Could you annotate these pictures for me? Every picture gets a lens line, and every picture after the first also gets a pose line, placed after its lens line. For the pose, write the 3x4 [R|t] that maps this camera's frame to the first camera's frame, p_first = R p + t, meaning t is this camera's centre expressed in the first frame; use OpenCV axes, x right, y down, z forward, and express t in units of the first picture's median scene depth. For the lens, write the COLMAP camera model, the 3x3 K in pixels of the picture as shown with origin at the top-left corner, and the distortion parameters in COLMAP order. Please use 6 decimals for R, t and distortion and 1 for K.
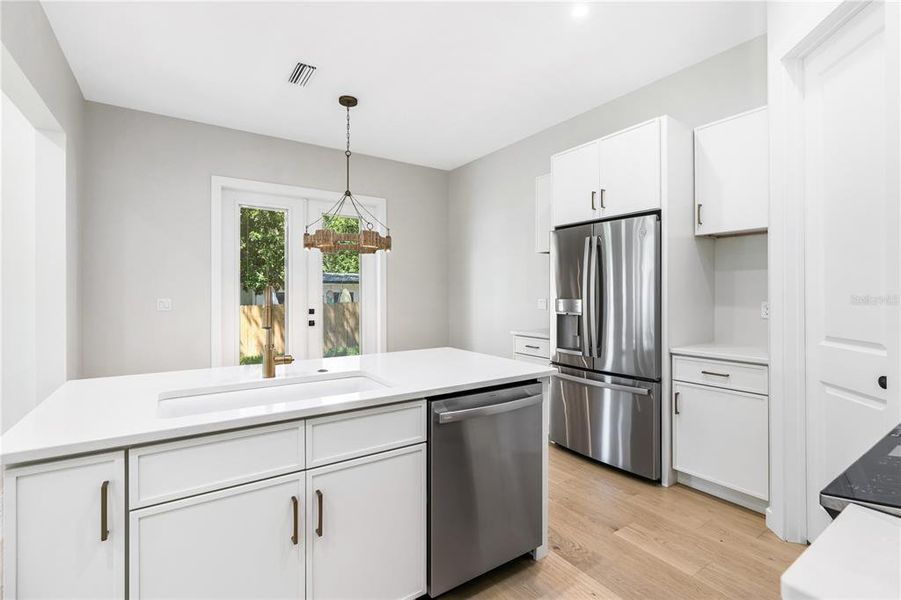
lens RADIAL K [[414.9, 0, 451.1], [0, 414.9, 291.6], [0, 0, 1]] dist [-0.004114, -0.000098]
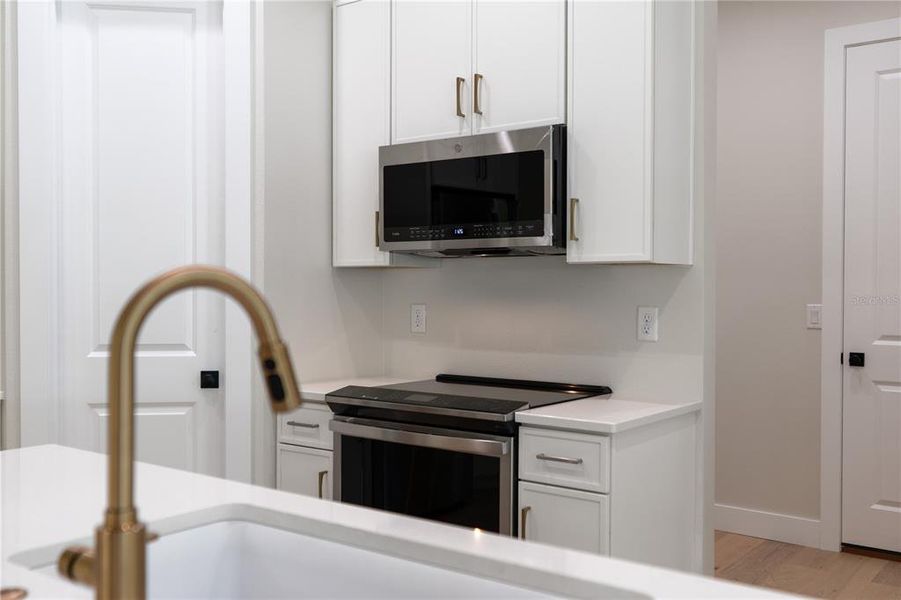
lens RADIAL K [[873.1, 0, 450.5], [0, 873.1, 300.0], [0, 0, 1]] dist [0.015100, 0.006627]
pose [[-0.315326, -0.011056, 0.948919, -0.605566], [-0.005199, 0.999937, 0.009923, 0.001513], [-0.948969, -0.001804, -0.315364, 0.611071]]
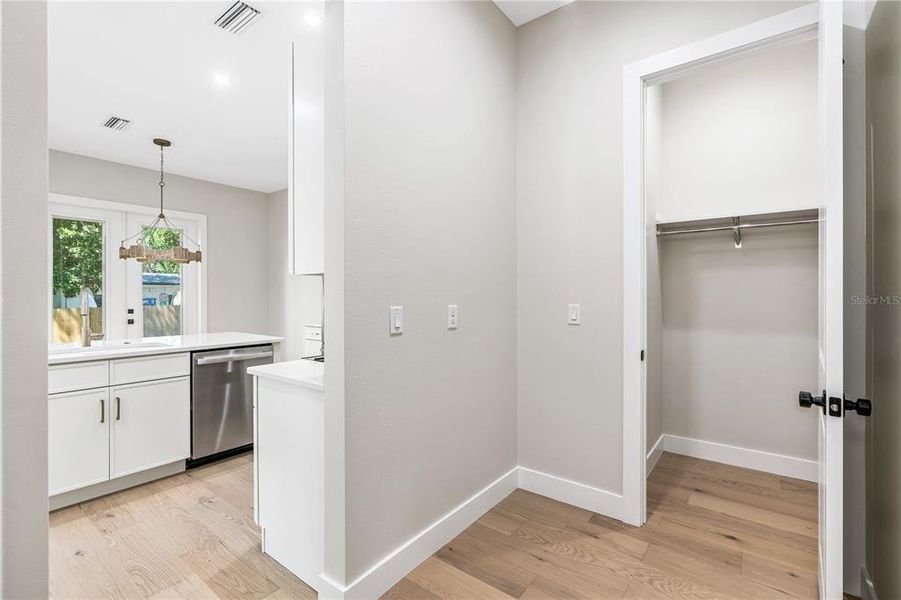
lens RADIAL K [[411.3, 0, 450.0], [0, 411.3, 295.3], [0, 0, 1]] dist [0.001981, 0.000273]
pose [[0.951312, 0.001598, 0.308225, 0.265897], [-0.002253, 0.999996, 0.001768, -0.000638], [-0.308221, -0.002376, 0.951312, -0.617624]]
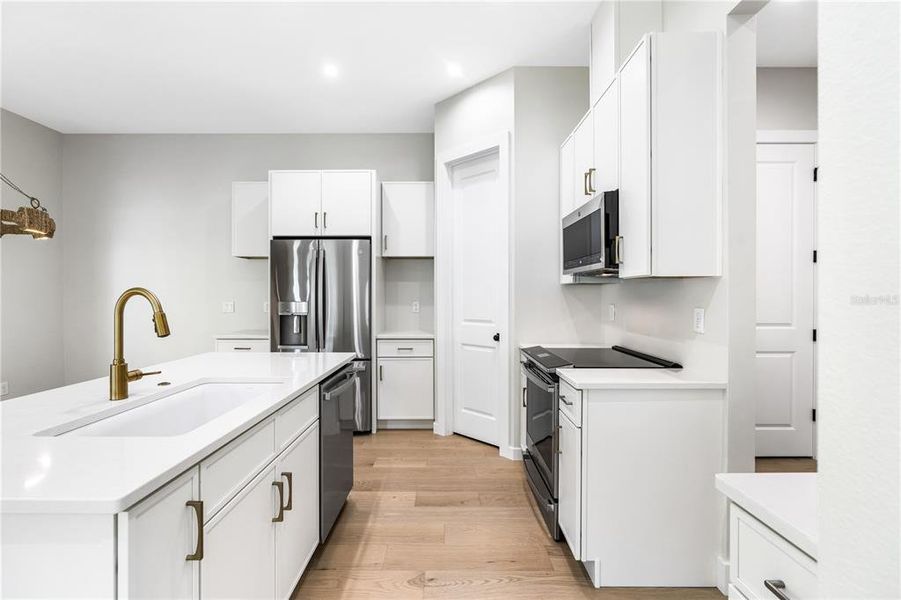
lens RADIAL K [[411.1, 0, 450.5], [0, 411.1, 300.0], [0, 0, 1]] dist [-0.001311, -0.000183]
pose [[0.560390, -0.007005, 0.828199, -0.468102], [-0.003143, 0.999939, 0.010584, -0.000125], [-0.828223, -0.008534, 0.560334, 0.001264]]
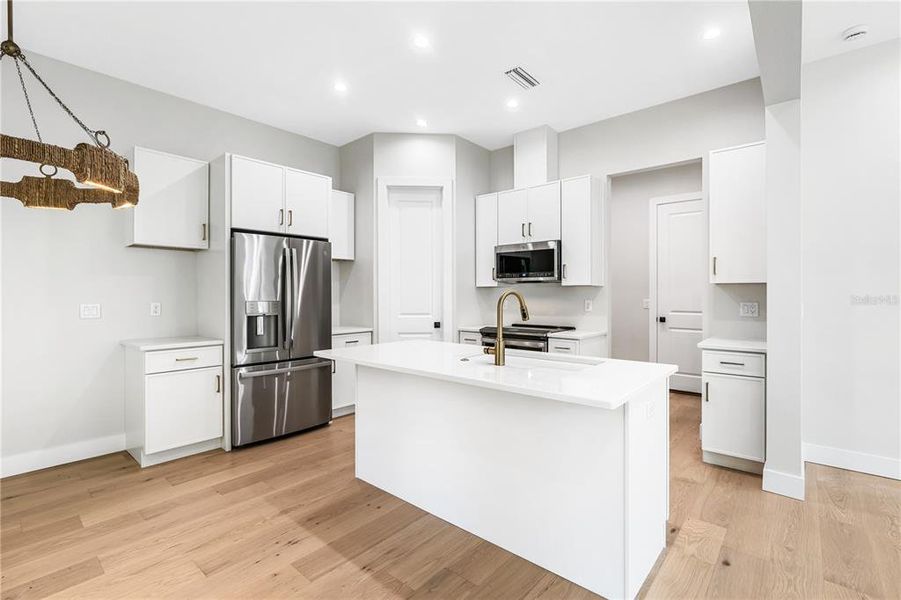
lens RADIAL K [[411.3, 0, 450.0], [0, 411.3, 295.3], [0, 0, 1]] dist [0.001981, 0.000273]
pose [[-0.257936, -0.000994, 0.966162, -0.987942], [-0.001420, 0.999999, 0.000649, 0.001917], [-0.966161, -0.001204, -0.257937, 0.918945]]
